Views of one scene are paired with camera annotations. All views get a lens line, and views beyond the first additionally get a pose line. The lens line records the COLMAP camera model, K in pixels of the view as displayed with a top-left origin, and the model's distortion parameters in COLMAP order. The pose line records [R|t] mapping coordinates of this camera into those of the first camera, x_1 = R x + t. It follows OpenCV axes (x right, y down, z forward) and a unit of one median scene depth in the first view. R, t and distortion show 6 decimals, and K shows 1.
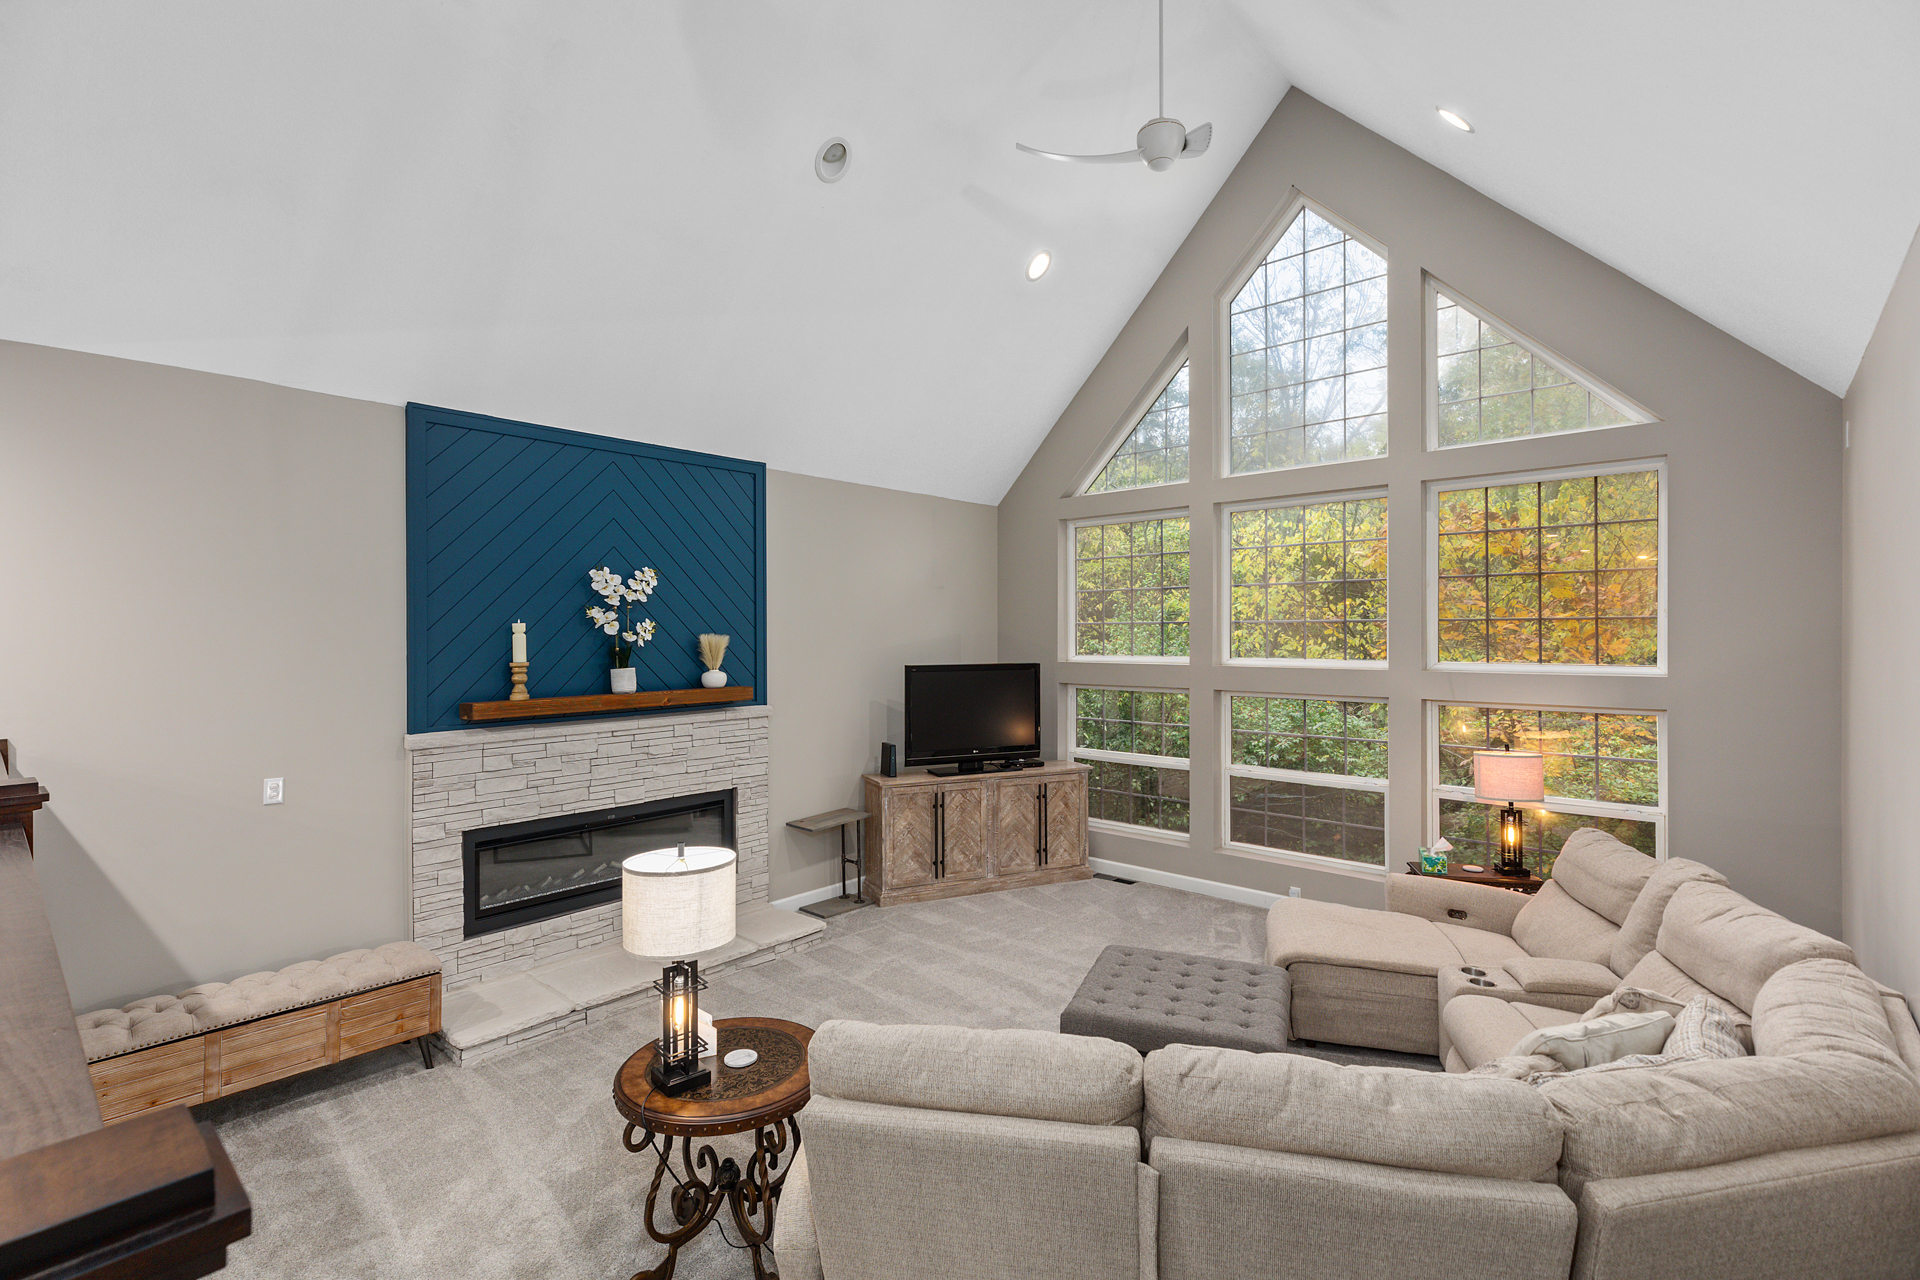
lens RADIAL K [[870.2, 0, 946.8], [0, 870.2, 635.3], [0, 0, 1]] dist [0.010037, 0.000479]
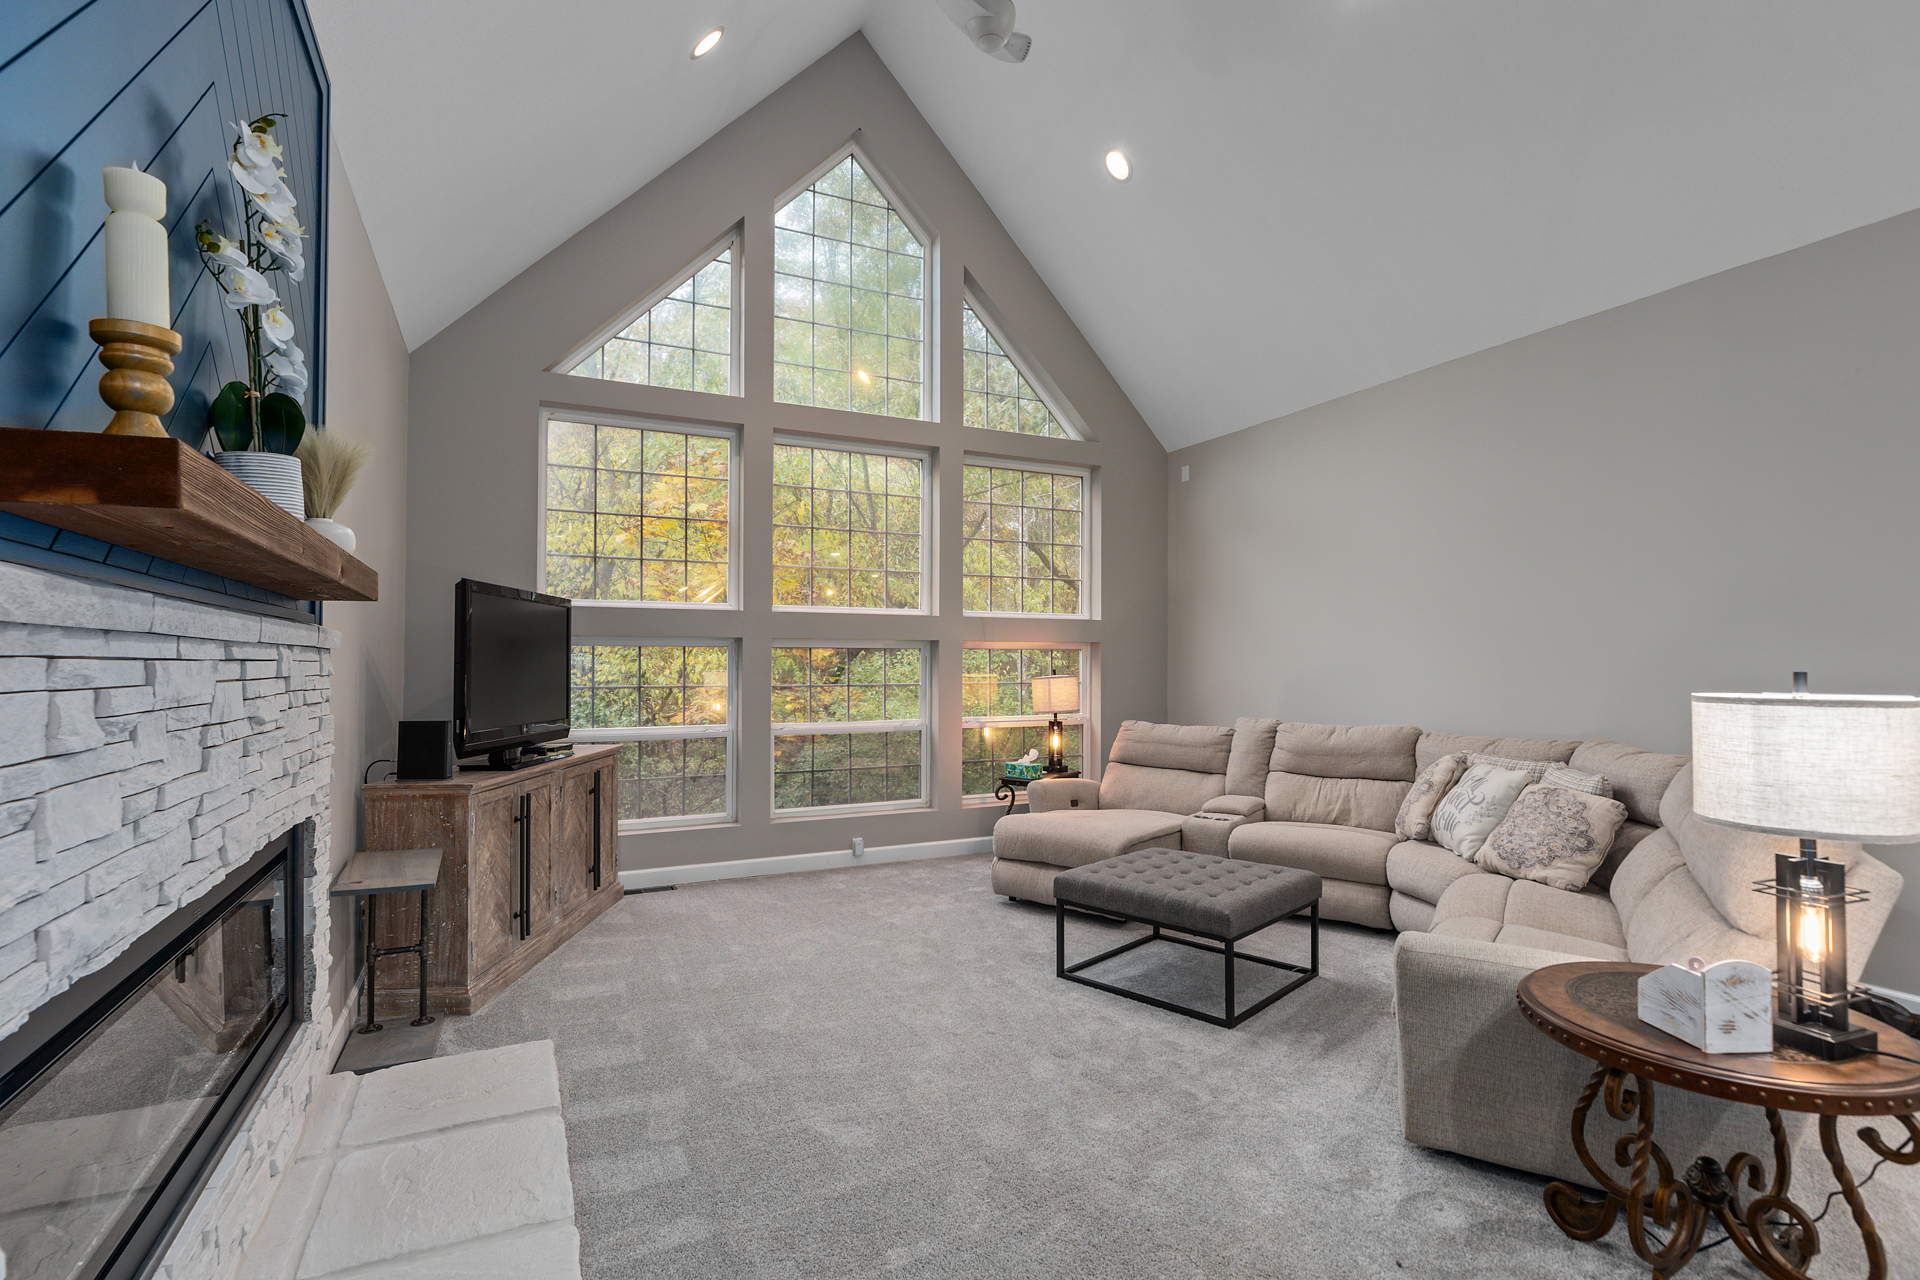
lens RADIAL K [[906.3, 0, 965.2], [0, 906.3, 655.6], [0, 0, 1]] dist [-0.001702, 0.000019]
pose [[0.355954, 0.016867, 0.934351, -0.543394], [0.001244, 0.999828, -0.018523, 0.109046], [-0.934503, 0.007755, 0.355872, 0.556974]]
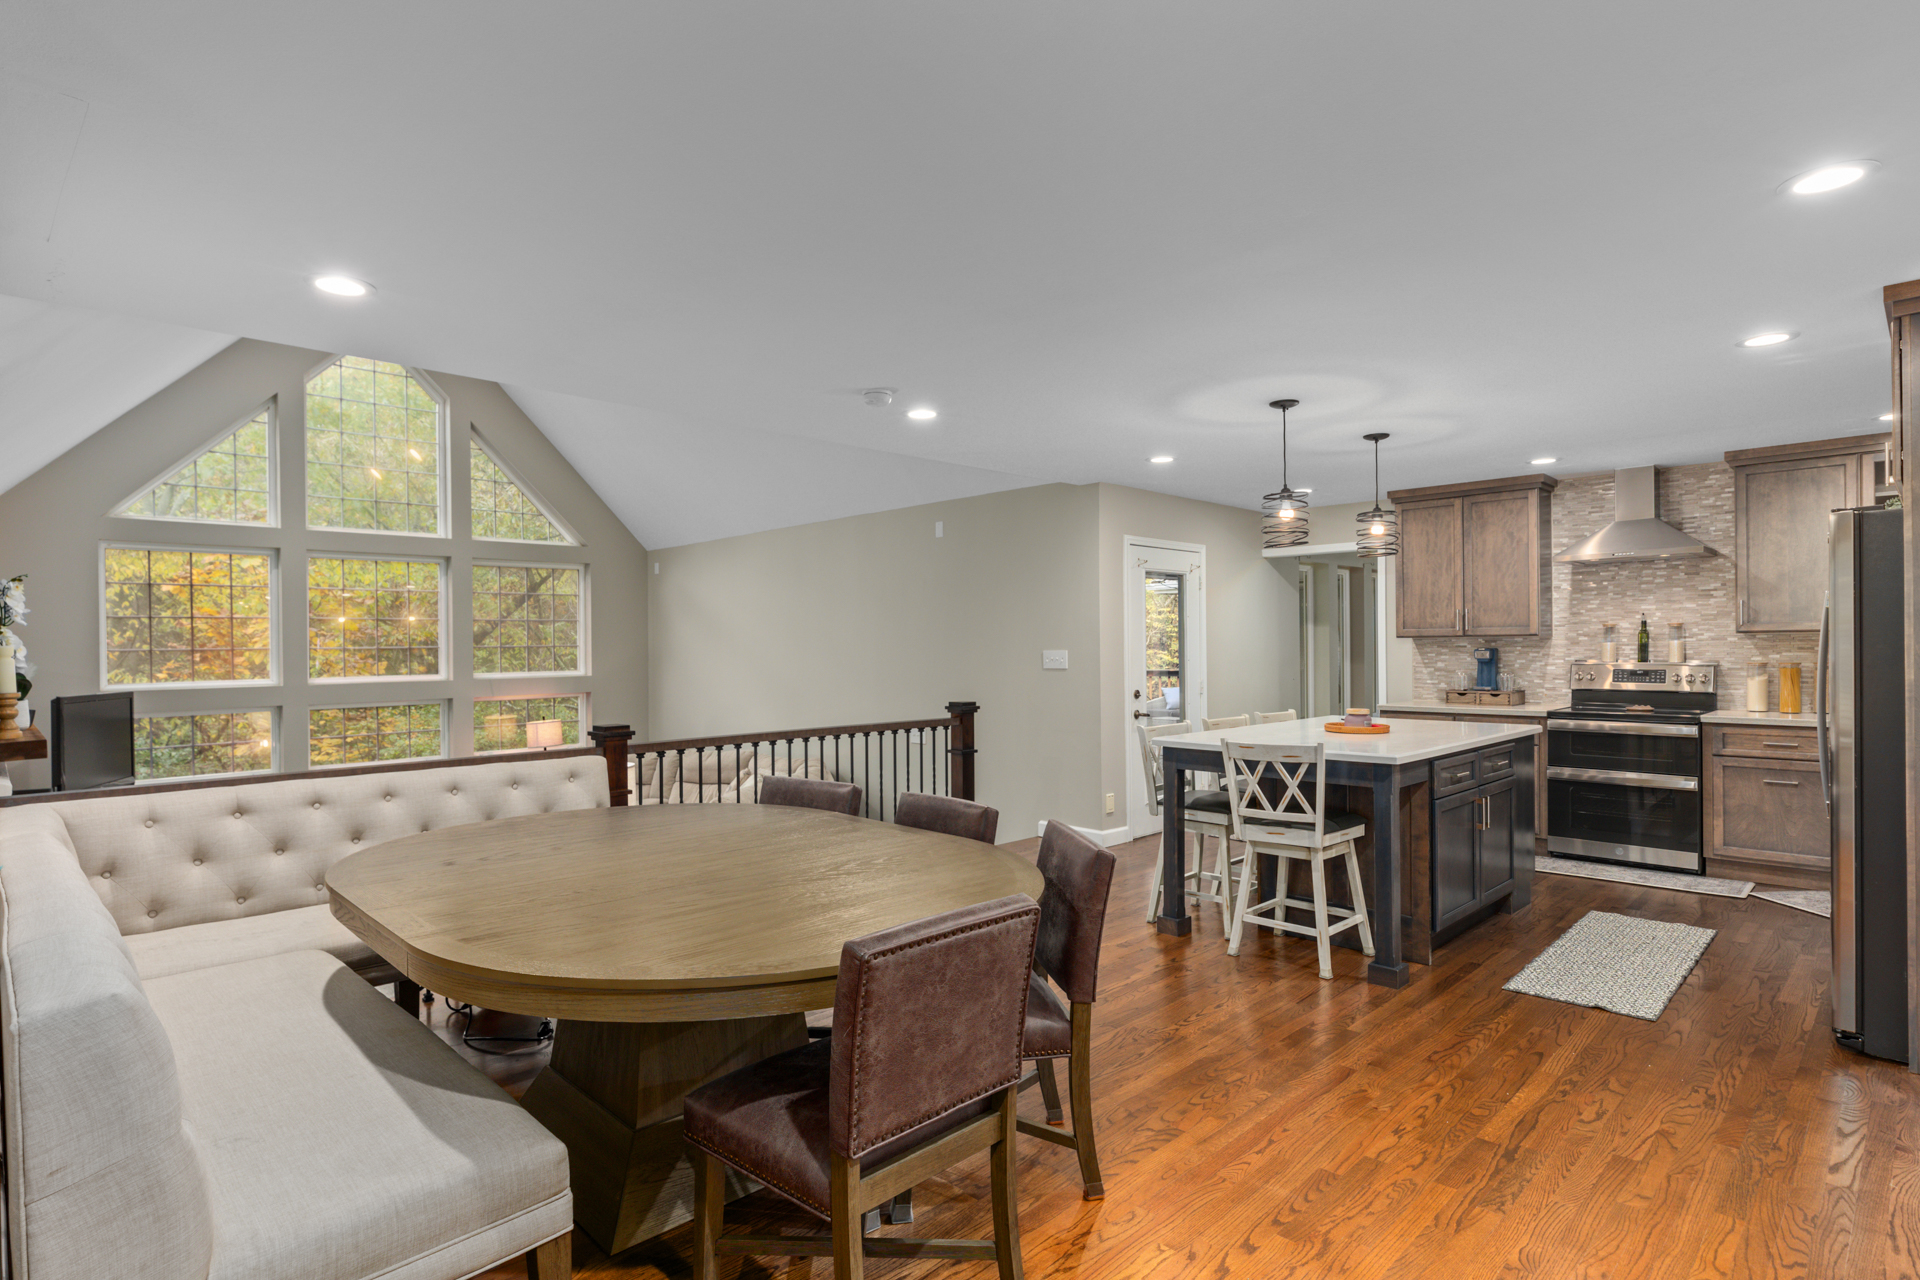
lens RADIAL K [[981.8, 0, 967.4], [0, 981.8, 649.2], [0, 0, 1]] dist [0.003732, 0.000761]
pose [[0.040468, 0.003572, 0.999174, -1.148477], [0.018632, 0.999817, -0.004329, 0.010502], [-0.999007, 0.018792, 0.040394, 0.040231]]
